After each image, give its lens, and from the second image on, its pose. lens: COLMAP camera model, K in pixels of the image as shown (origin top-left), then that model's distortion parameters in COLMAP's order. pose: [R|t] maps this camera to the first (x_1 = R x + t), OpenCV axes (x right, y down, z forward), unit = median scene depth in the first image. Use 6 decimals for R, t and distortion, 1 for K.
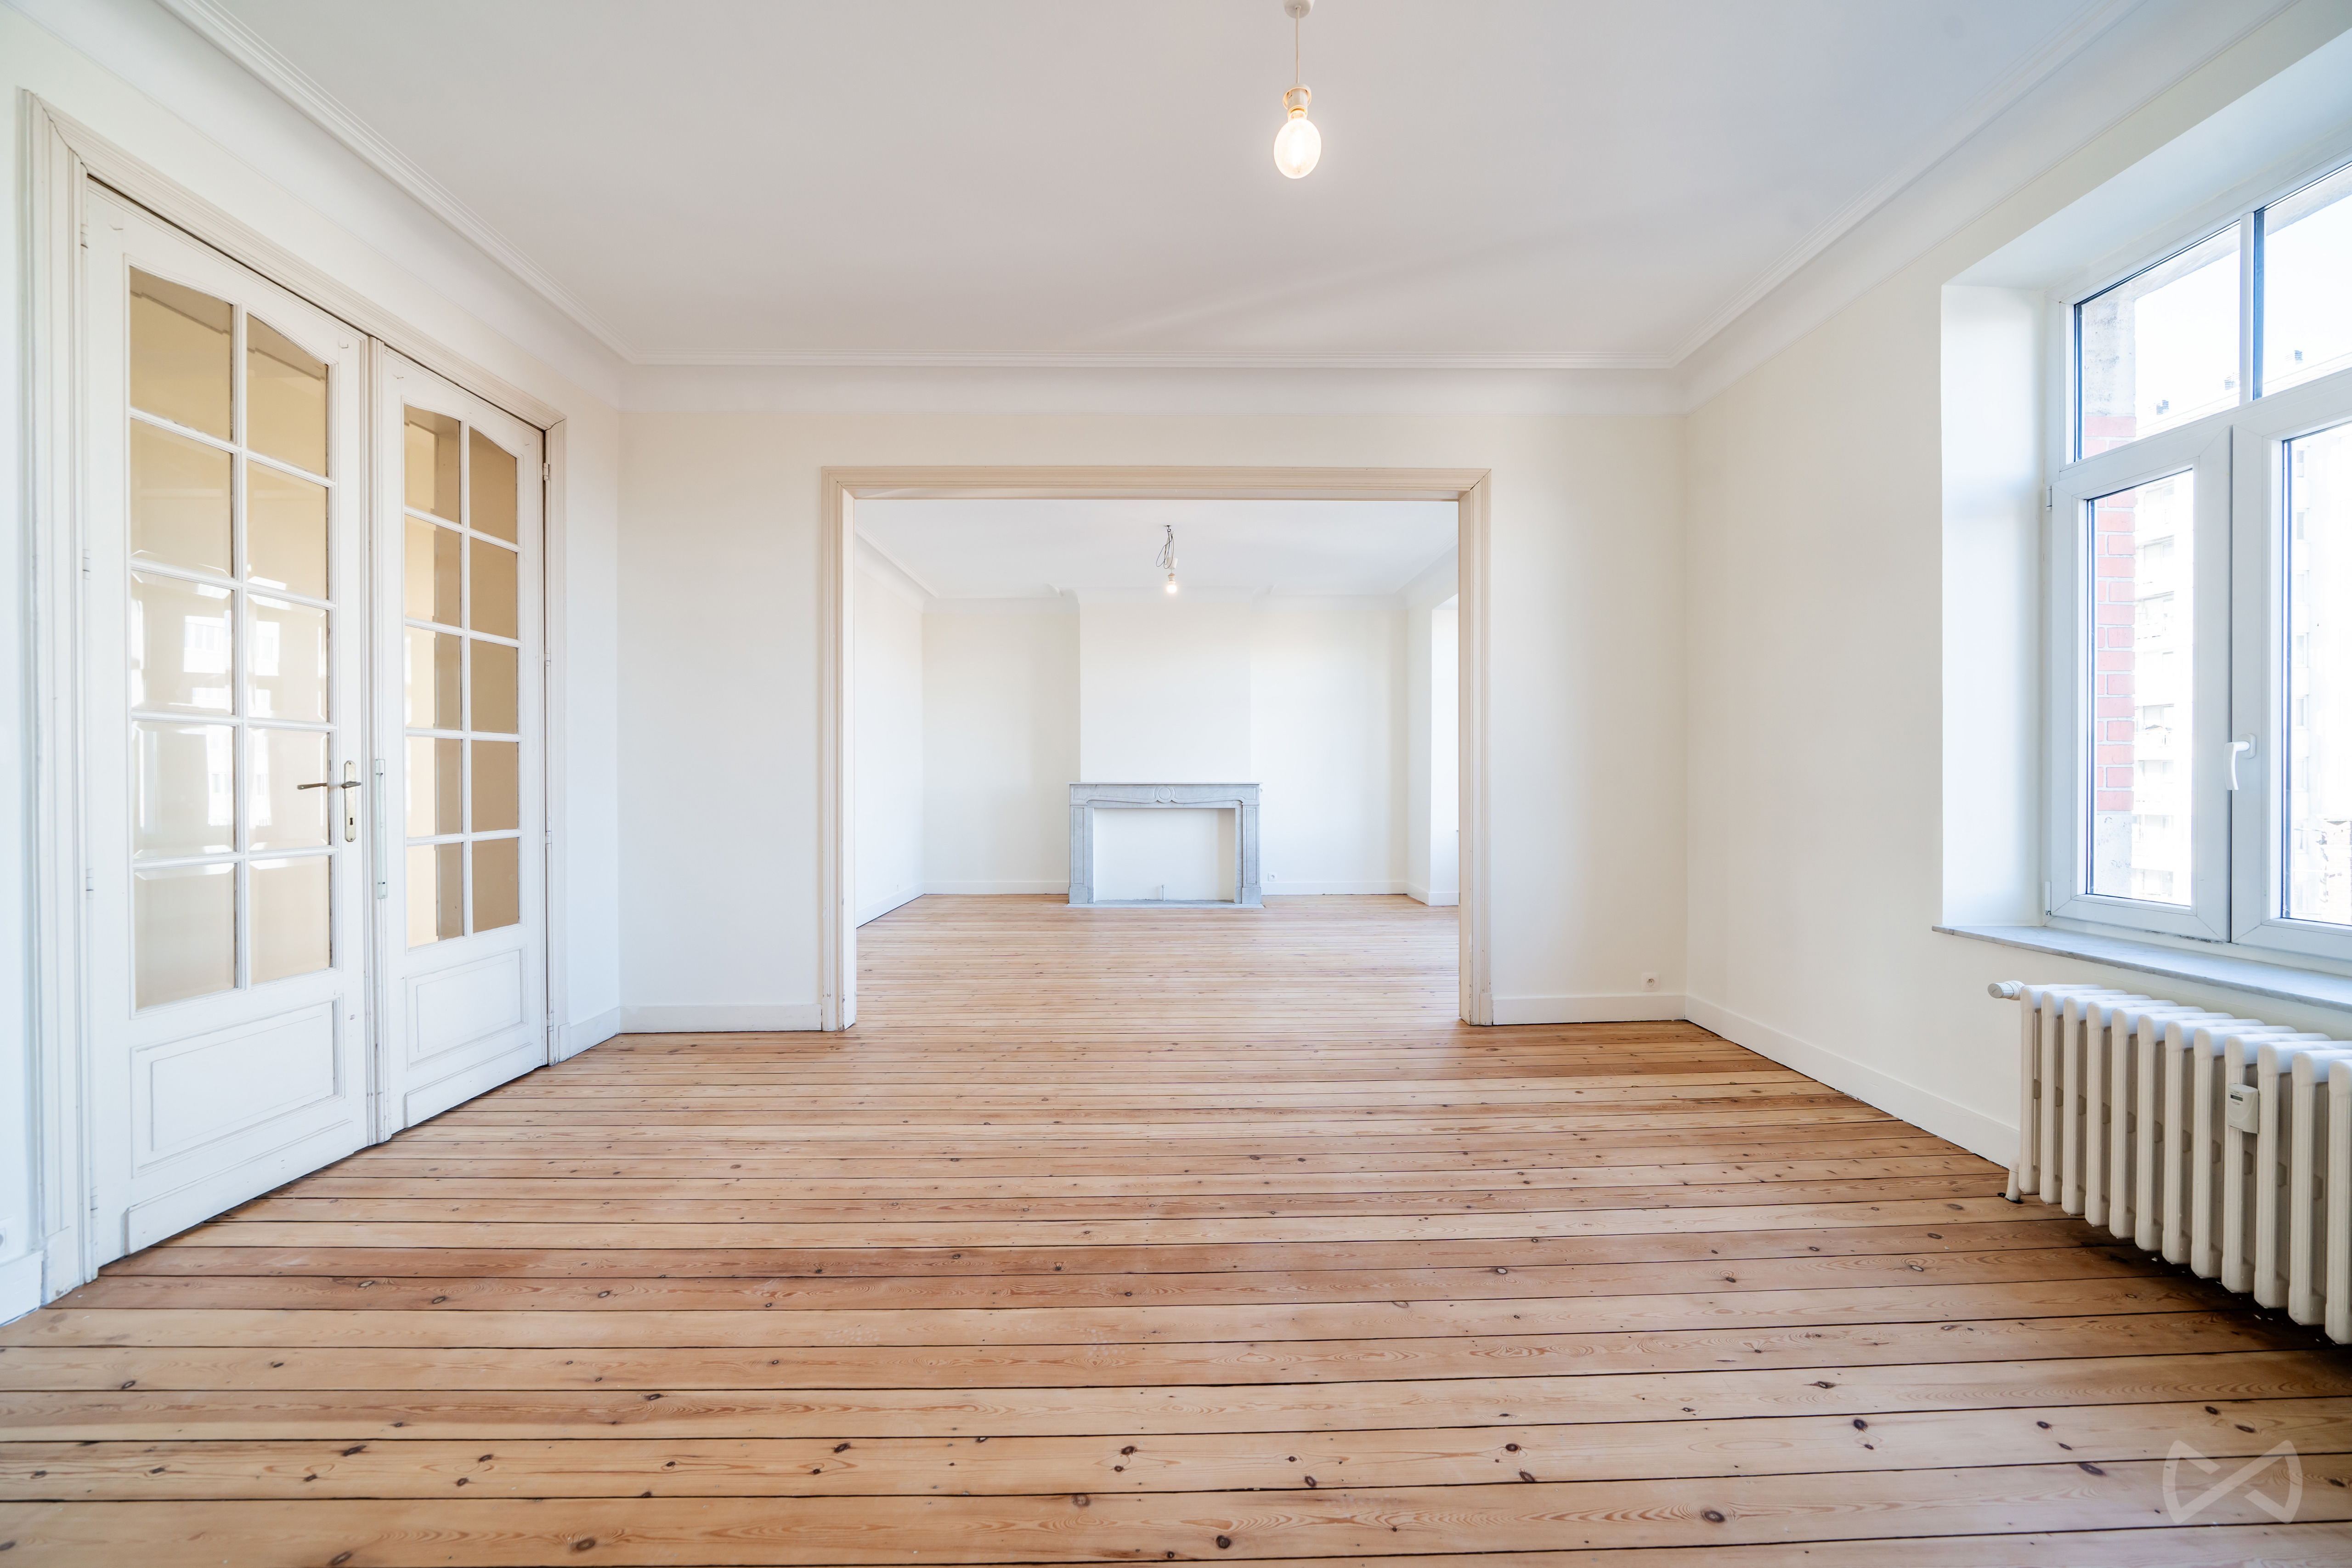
lens RADIAL K [[798.8, 0, 1176.0], [0, 798.8, 784.0], [0, 0, 1]] dist [0.013107, 0.000059]
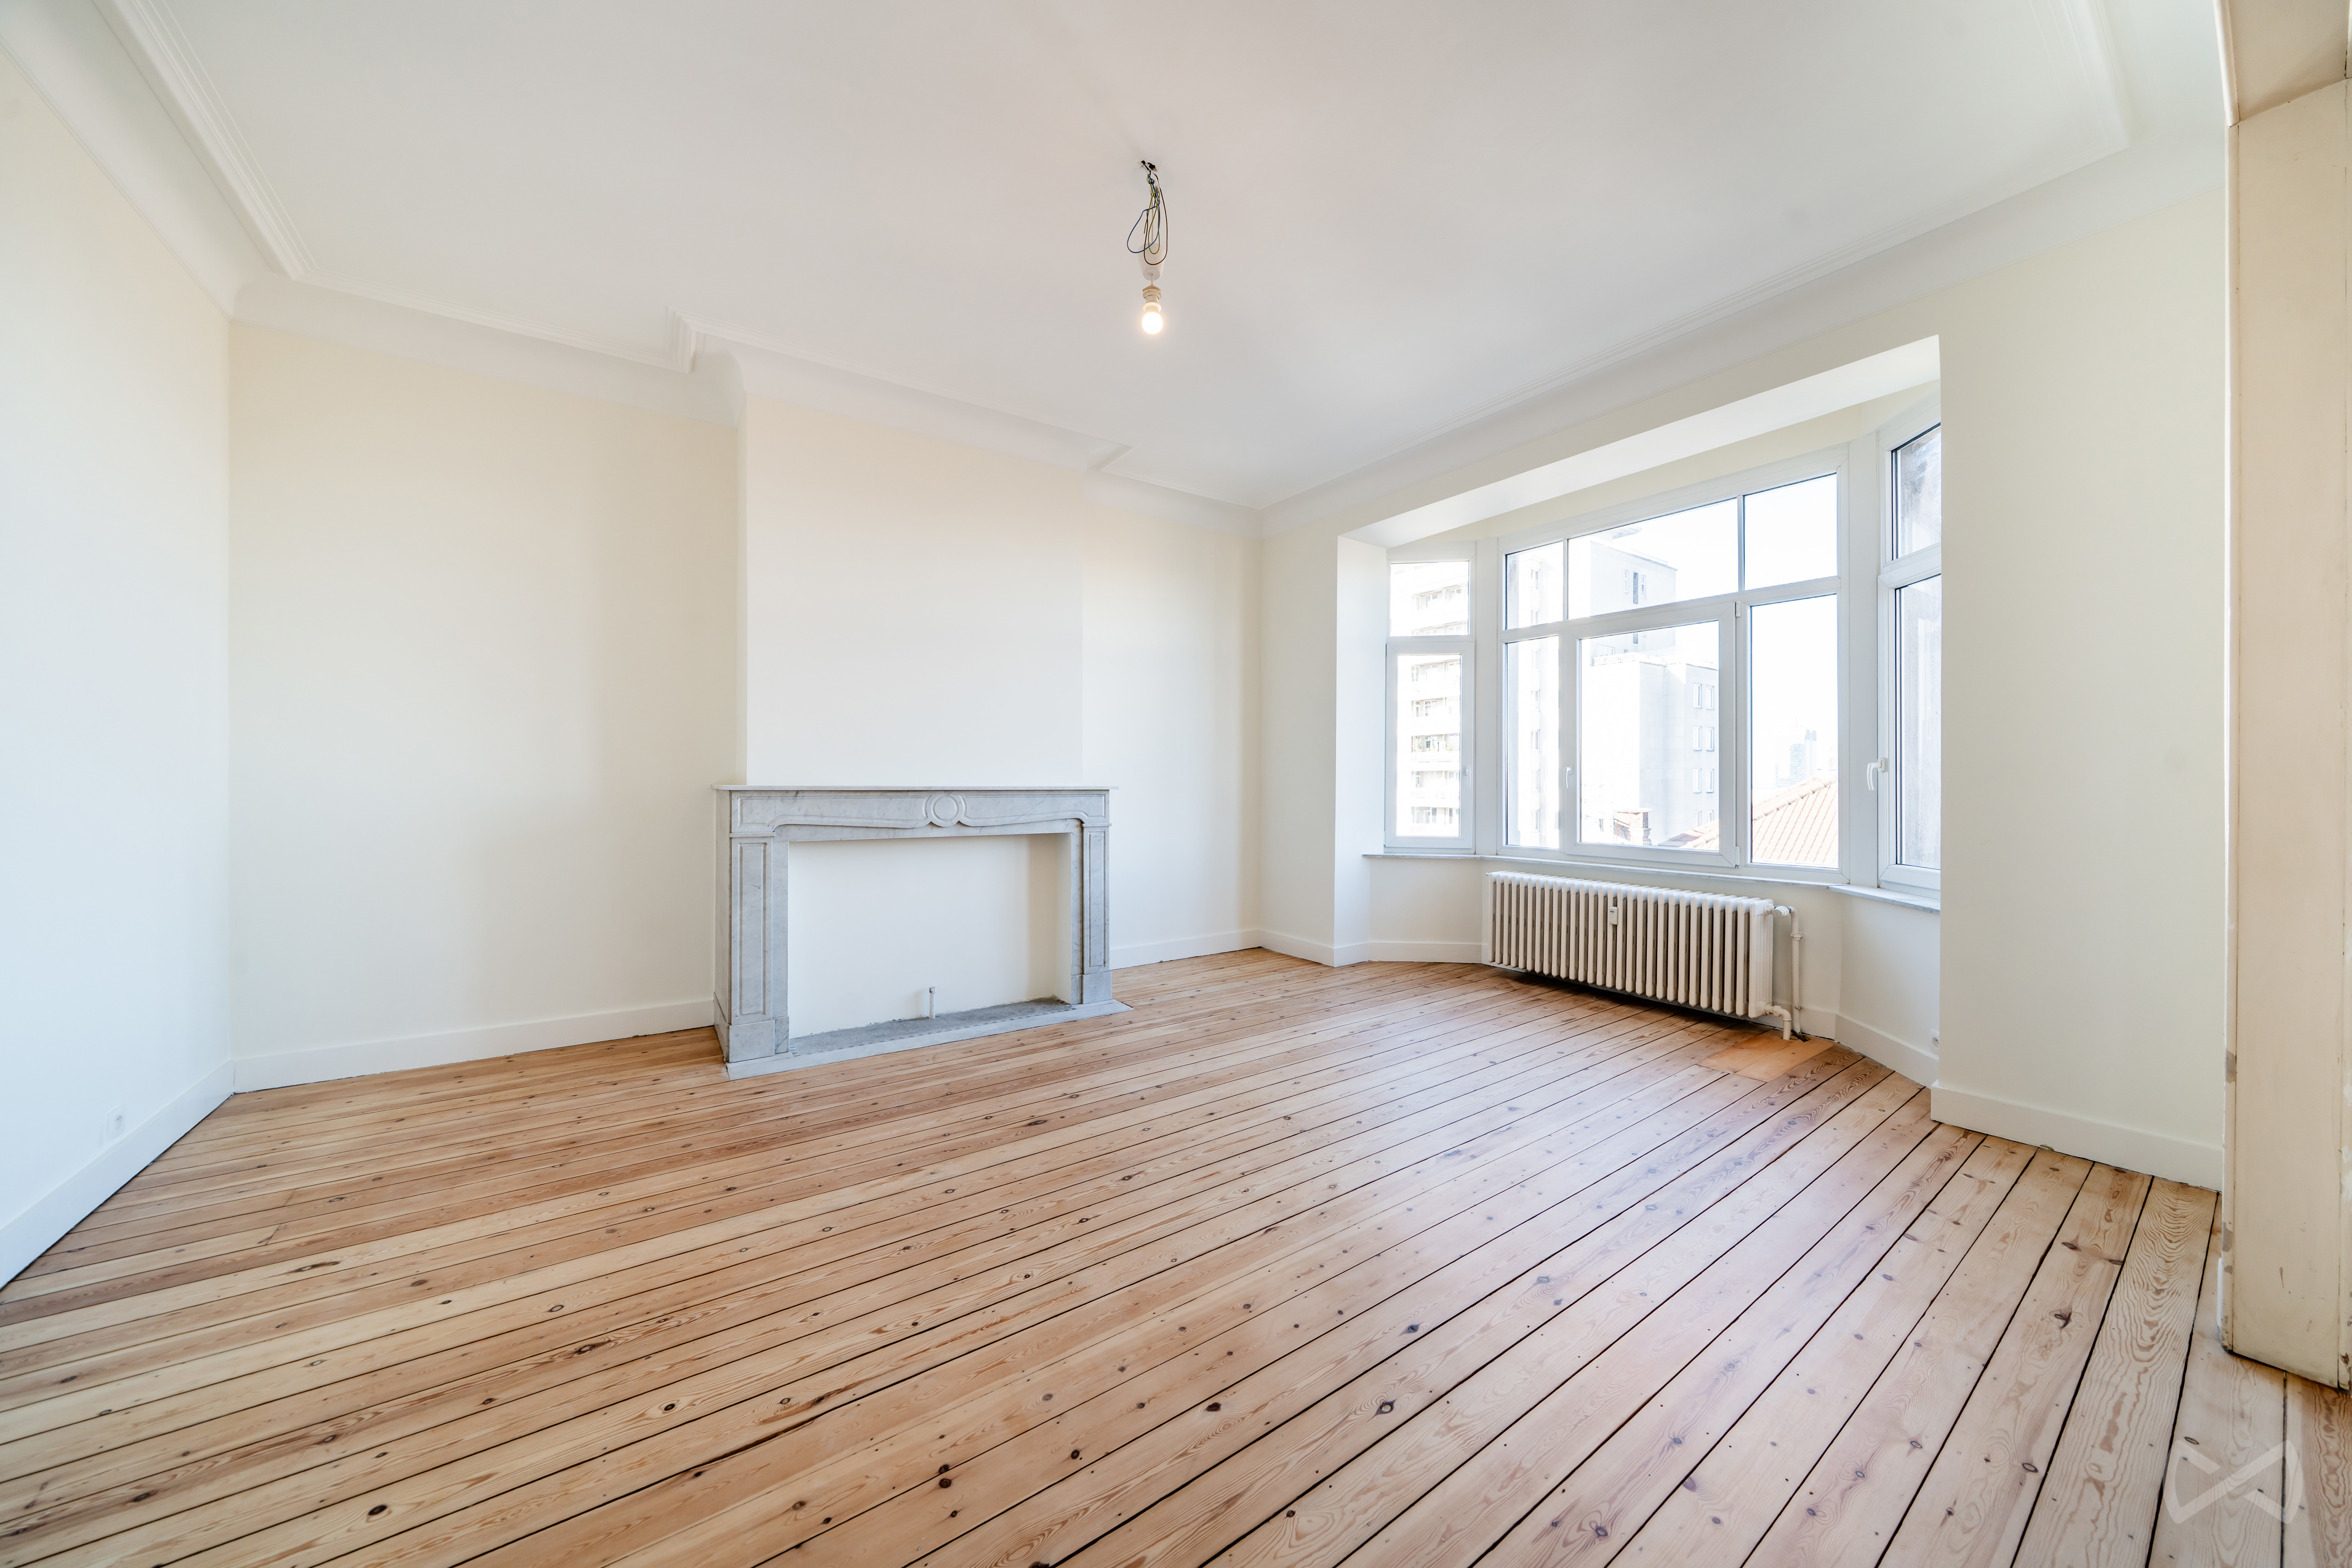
lens RADIAL K [[798.7, 0, 1176.0], [0, 798.7, 784.0], [0, 0, 1]] dist [-0.006722, 0.000164]
pose [[0.828947, 0.003260, 0.559317, -0.174834], [-0.002267, 0.999994, -0.002469, -0.002589], [-0.559322, 0.000779, 0.828950, 0.500987]]
